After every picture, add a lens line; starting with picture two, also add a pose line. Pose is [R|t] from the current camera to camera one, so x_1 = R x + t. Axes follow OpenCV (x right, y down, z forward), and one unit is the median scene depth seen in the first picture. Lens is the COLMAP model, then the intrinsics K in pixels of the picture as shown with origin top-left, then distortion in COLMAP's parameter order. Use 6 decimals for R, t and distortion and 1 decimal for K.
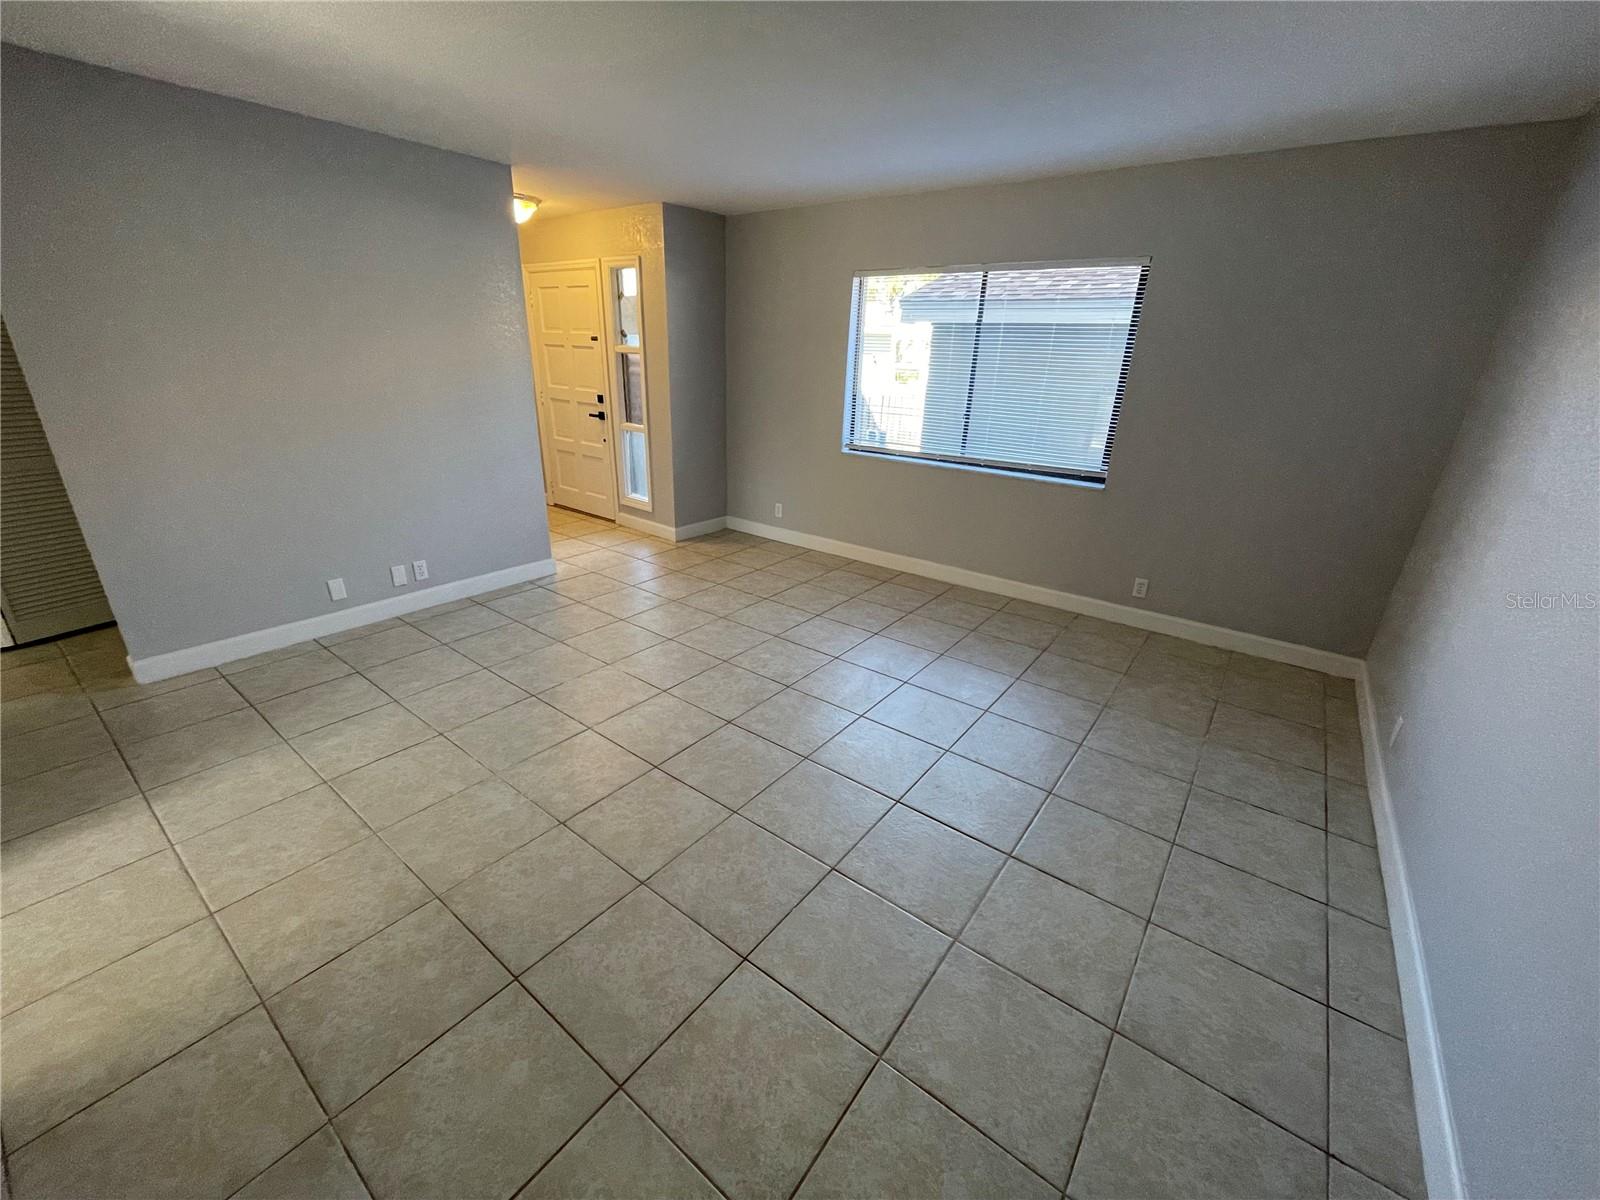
lens RADIAL K [[643.7, 0, 797.1], [0, 643.7, 602.7], [0, 0, 1]] dist [0.003590, -0.001653]
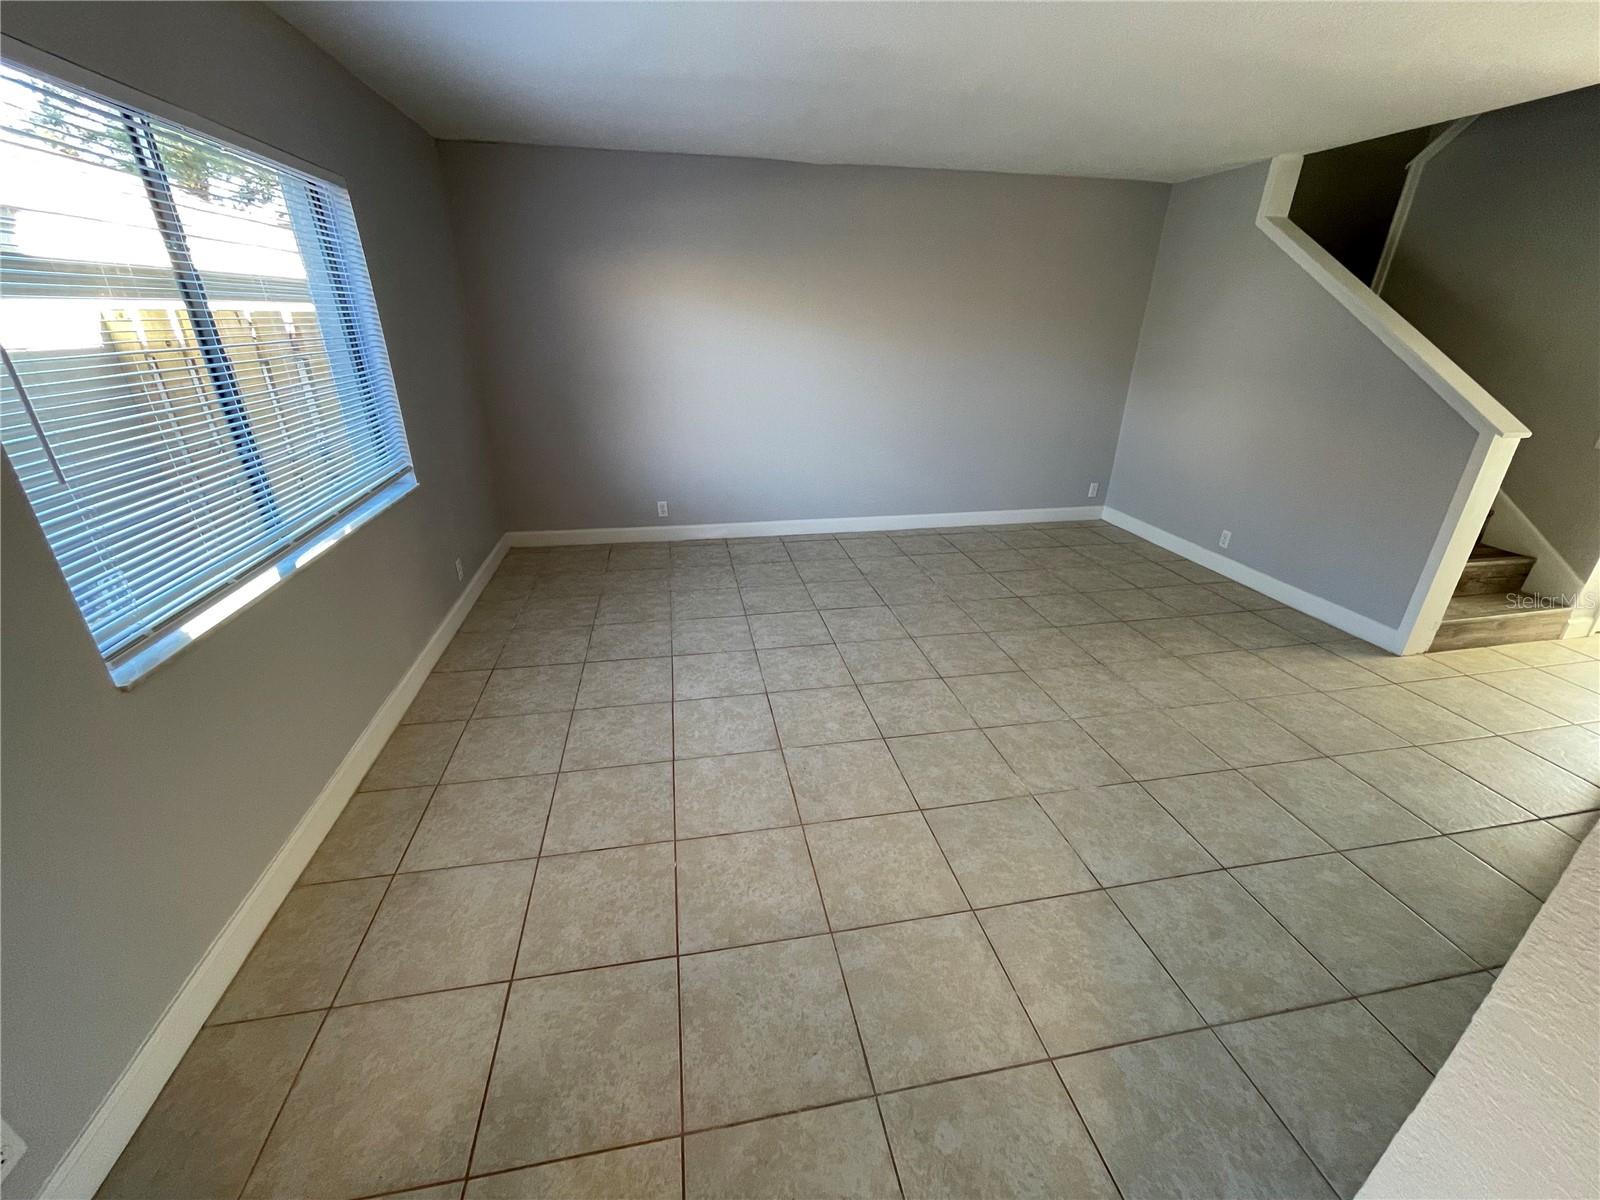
lens RADIAL K [[643.7, 0, 800.2], [0, 643.7, 598.6], [0, 0, 1]] dist [0.003590, -0.001653]
pose [[-0.741066, -0.306402, 0.597444, -0.535614], [0.213876, 0.735733, 0.642615, -0.658165], [-0.636458, 0.603999, -0.479694, 1.594419]]
